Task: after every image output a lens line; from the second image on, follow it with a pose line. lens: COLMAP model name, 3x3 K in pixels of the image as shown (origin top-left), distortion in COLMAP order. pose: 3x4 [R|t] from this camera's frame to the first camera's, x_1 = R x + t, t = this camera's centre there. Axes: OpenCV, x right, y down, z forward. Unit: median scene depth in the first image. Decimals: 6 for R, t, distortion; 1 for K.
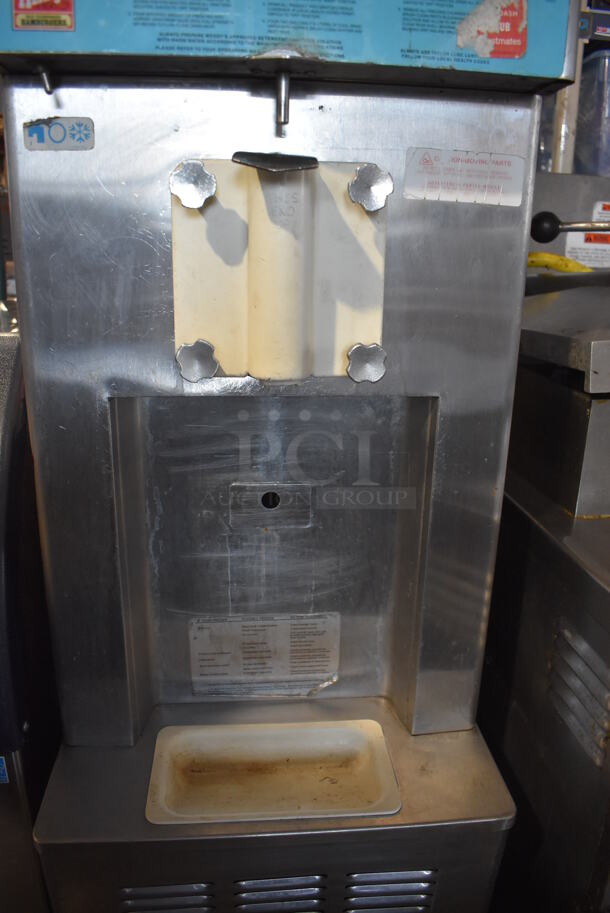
lens RADIAL K [[704.2, 0, 305.7], [0, 704.2, 457.3], [0, 0, 1]] dist [-0.109152, 0.024317]
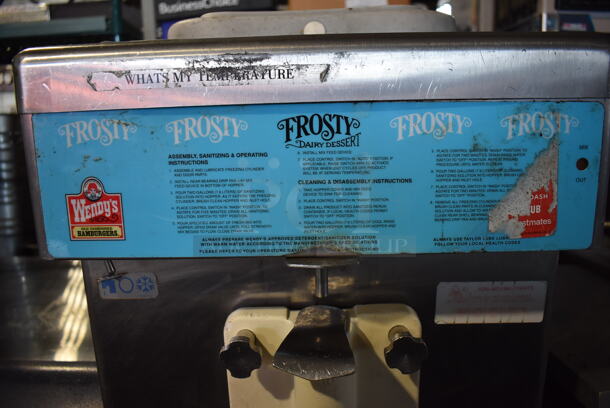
lens RADIAL K [[470.5, 0, 305.5], [0, 470.5, 204.0], [0, 0, 1]] dist [-0.109152, 0.024317]
pose [[0.994251, -0.025990, -0.103872, 0.021997], [0.014634, 0.993975, -0.108625, -0.584182], [0.106069, 0.106481, 0.988641, 0.274178]]
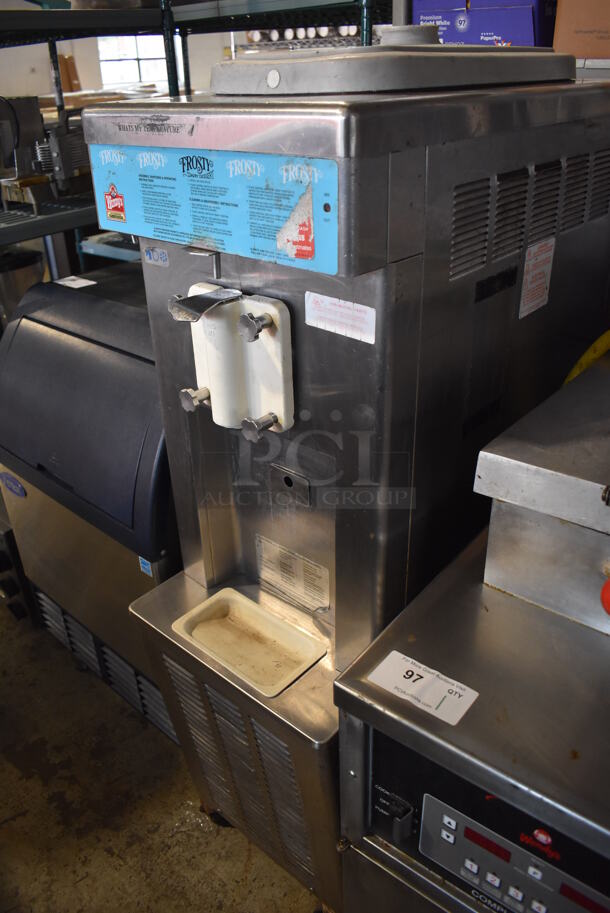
lens RADIAL K [[704.2, 0, 306.0], [0, 704.2, 456.6], [0, 0, 1]] dist [-0.109152, 0.024317]
pose [[0.684725, 0.324851, -0.652398, 1.412898], [-0.185382, 0.943356, 0.275161, -0.618176], [0.704830, -0.067467, 0.706161, -0.053284]]
